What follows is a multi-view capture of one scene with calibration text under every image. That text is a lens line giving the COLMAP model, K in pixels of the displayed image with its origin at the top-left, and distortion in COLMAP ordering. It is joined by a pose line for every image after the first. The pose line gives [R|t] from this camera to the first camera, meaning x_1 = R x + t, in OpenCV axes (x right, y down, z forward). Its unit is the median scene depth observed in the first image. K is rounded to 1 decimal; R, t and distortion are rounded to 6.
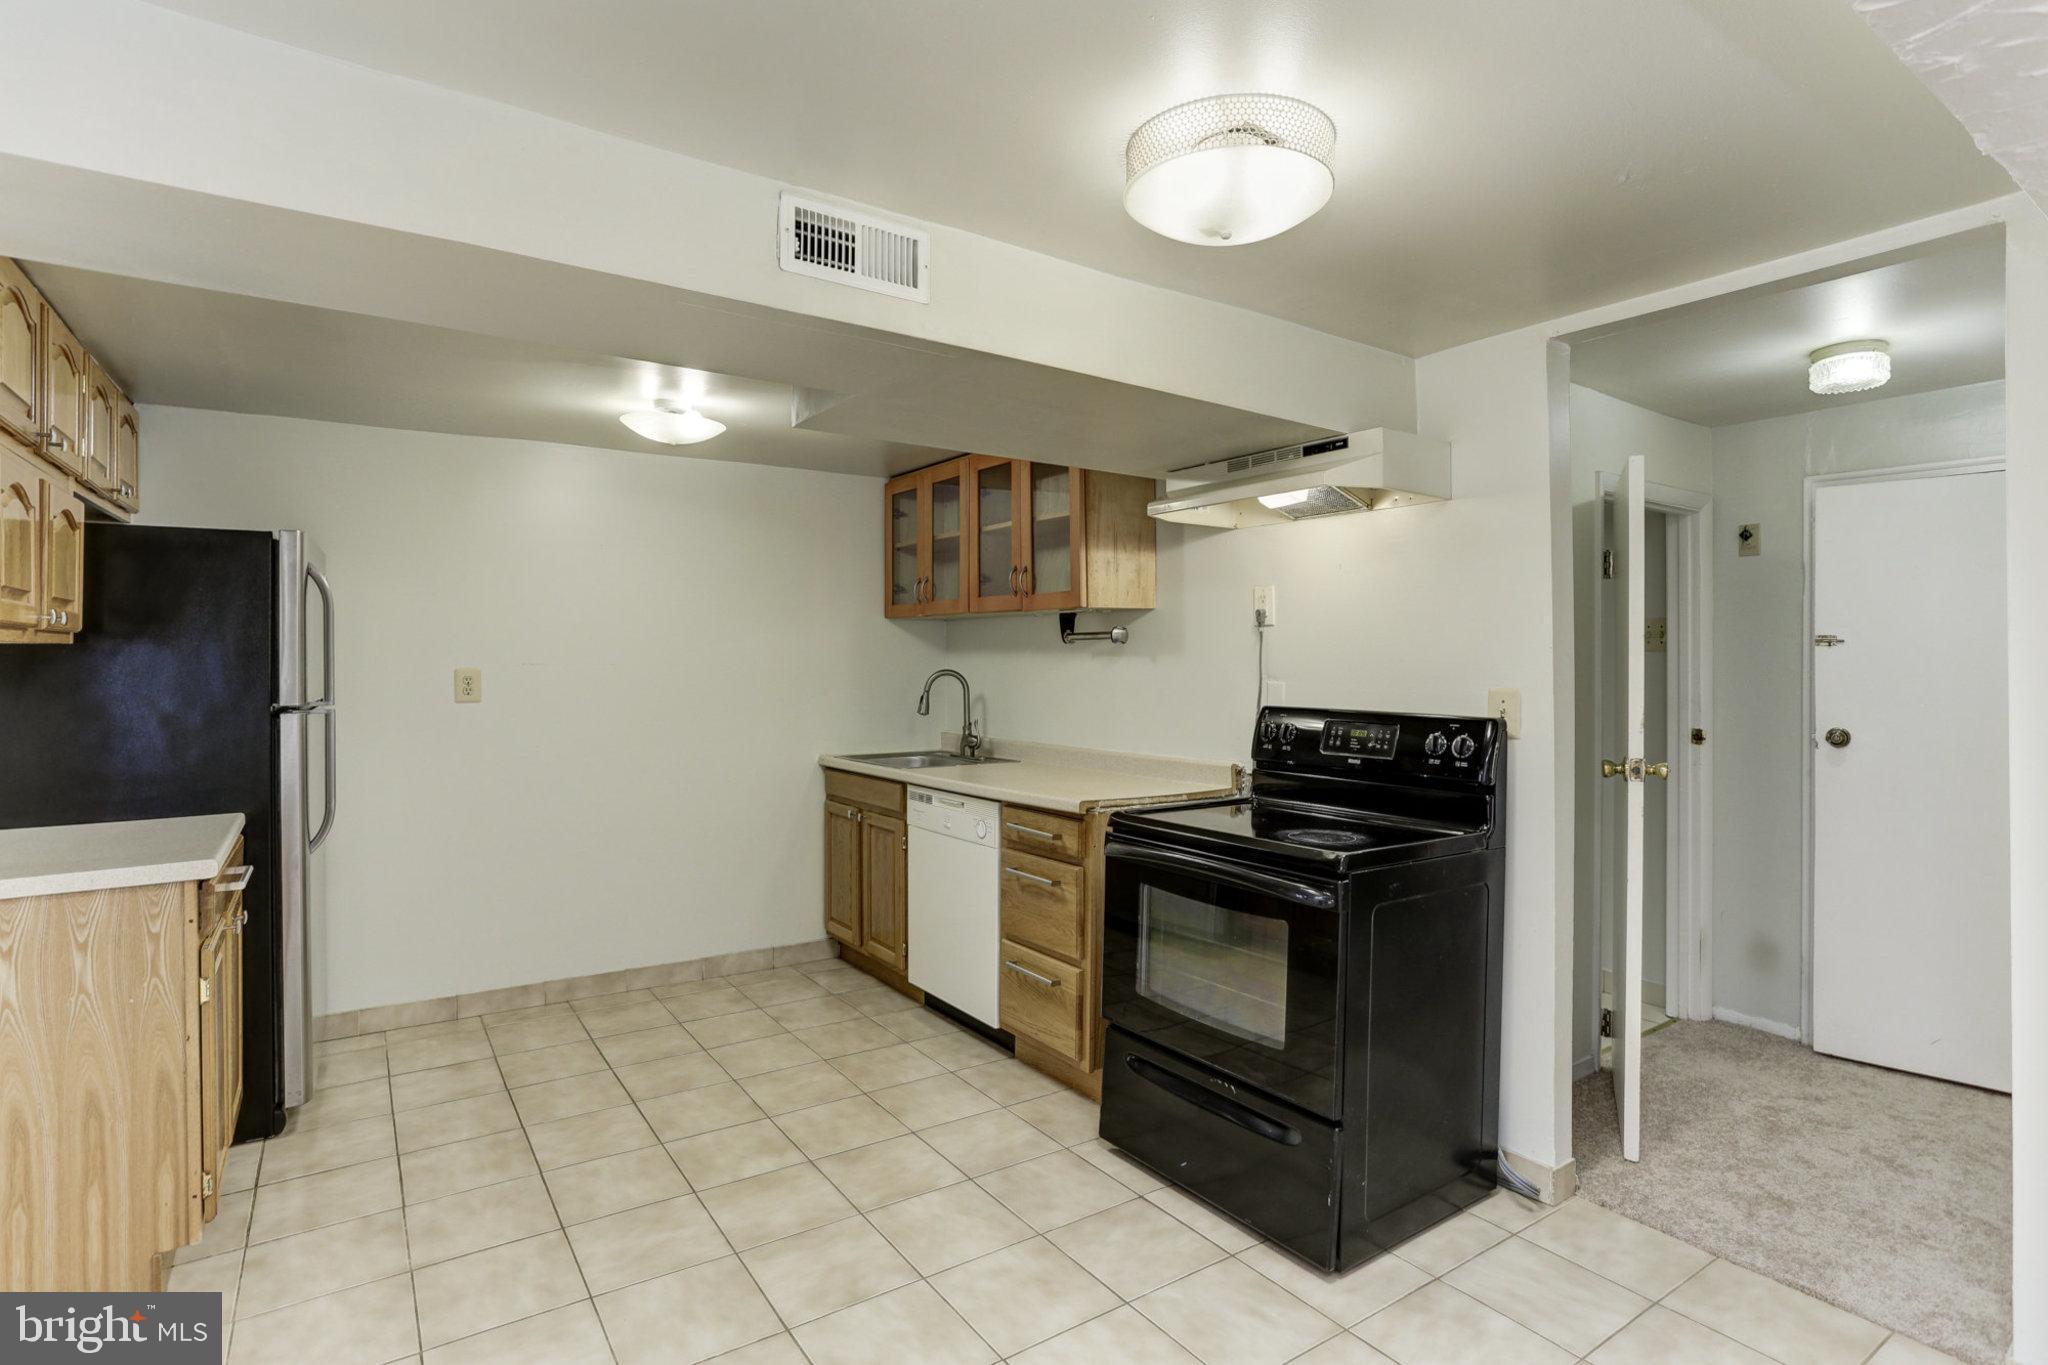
lens RADIAL K [[1023.0, 0, 1012.8], [0, 1023.0, 652.9], [0, 0, 1]] dist [-0.074994, 0.032341]
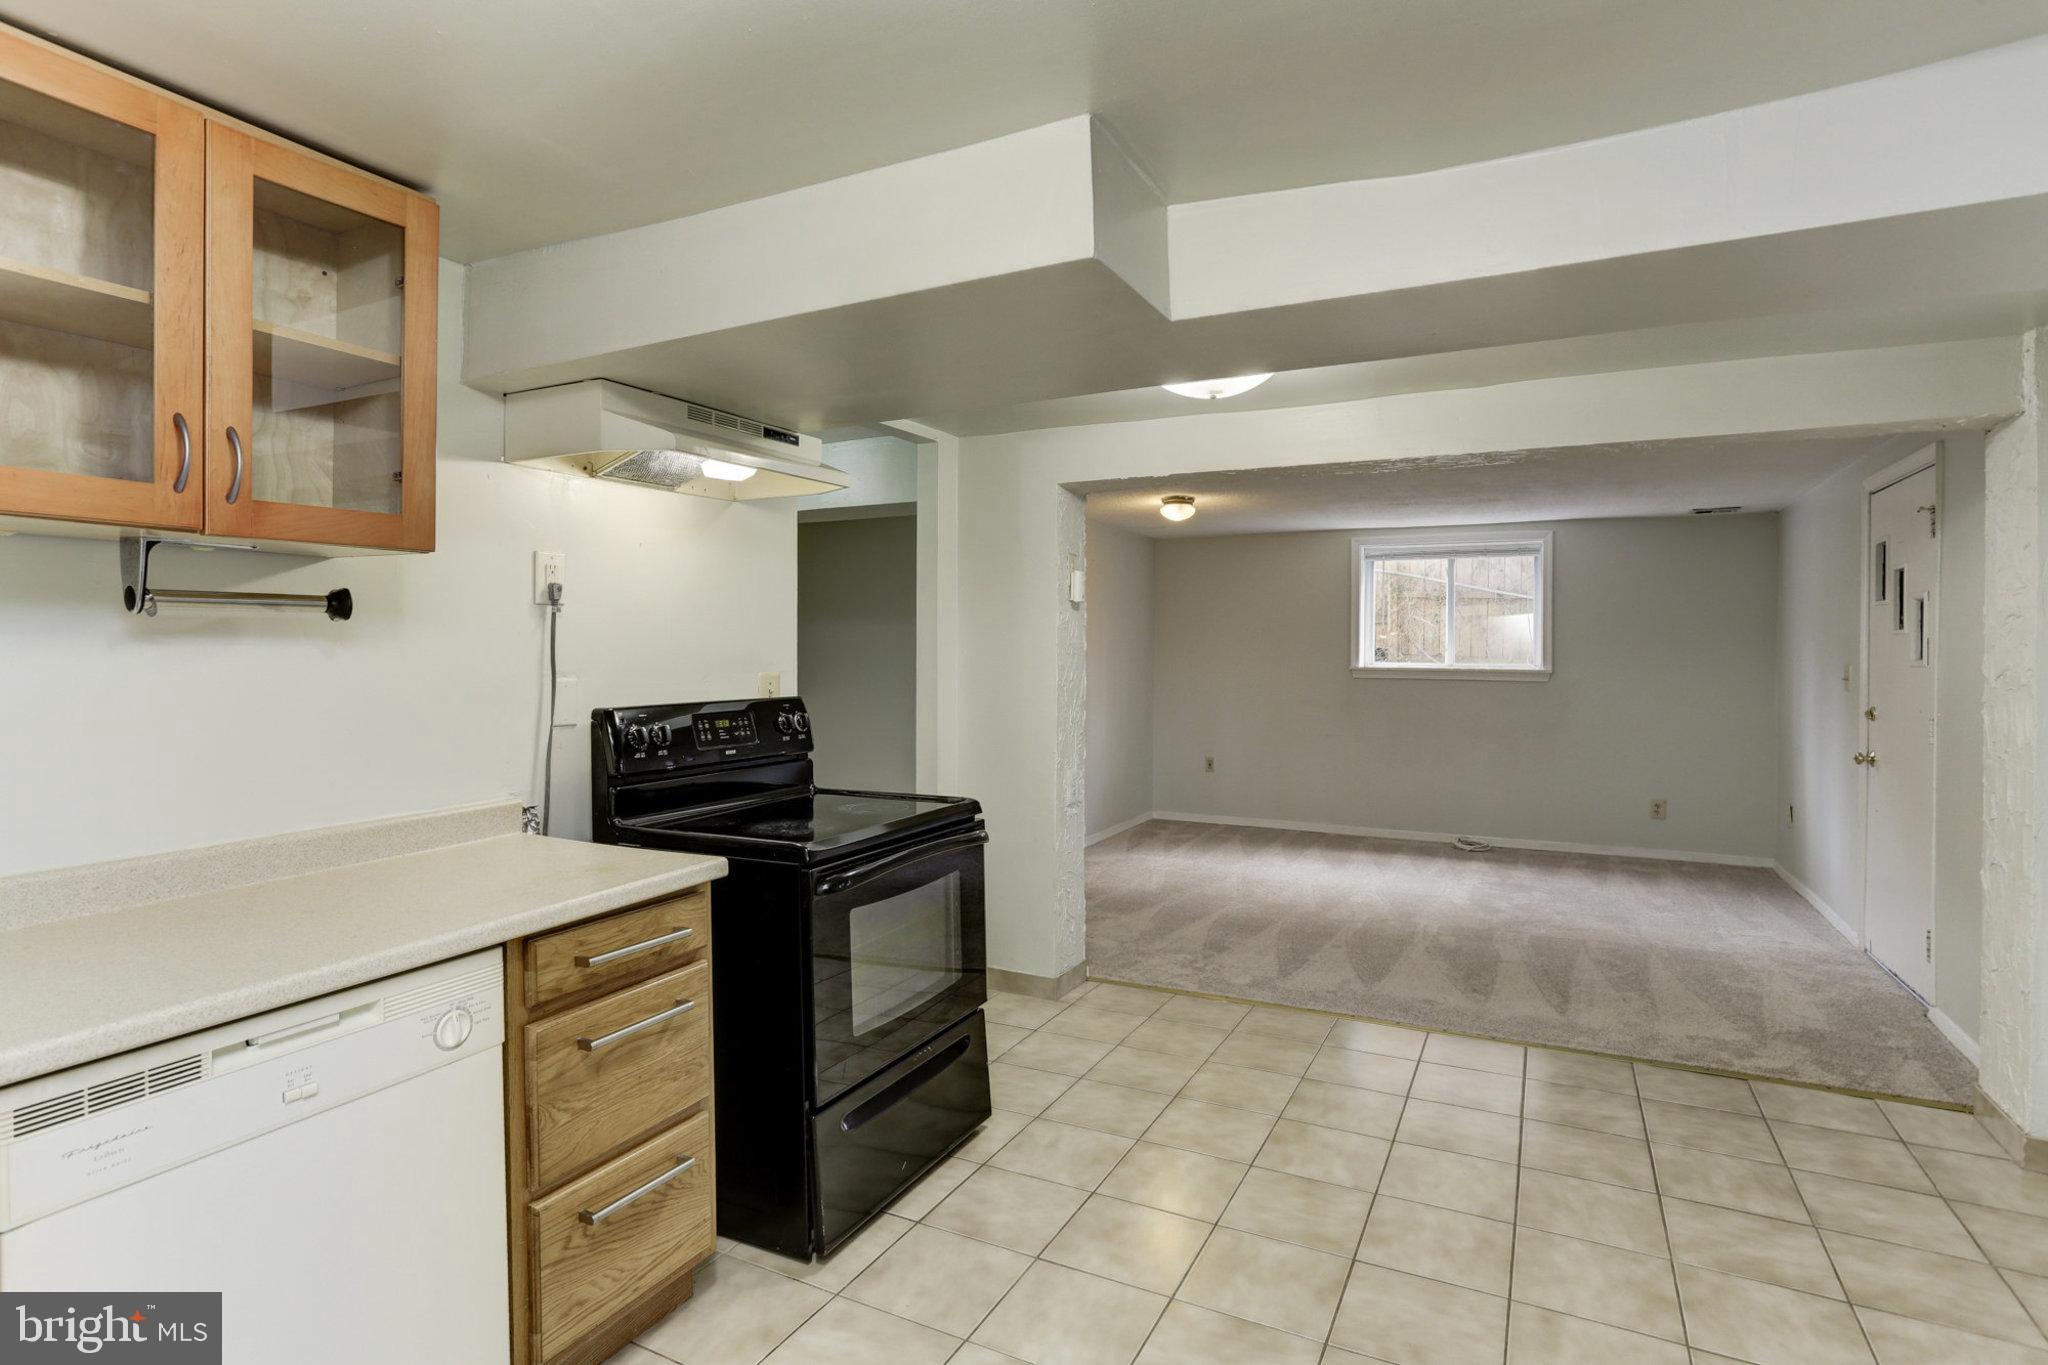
lens RADIAL K [[1023.0, 0, 1012.8], [0, 1023.0, 652.9], [0, 0, 1]] dist [-0.074994, 0.032341]
pose [[-0.460371, -0.008473, 0.887686, -0.539188], [-0.003721, 0.999964, 0.007614, 0.001954], [-0.887719, 0.000202, -0.460386, 0.987644]]
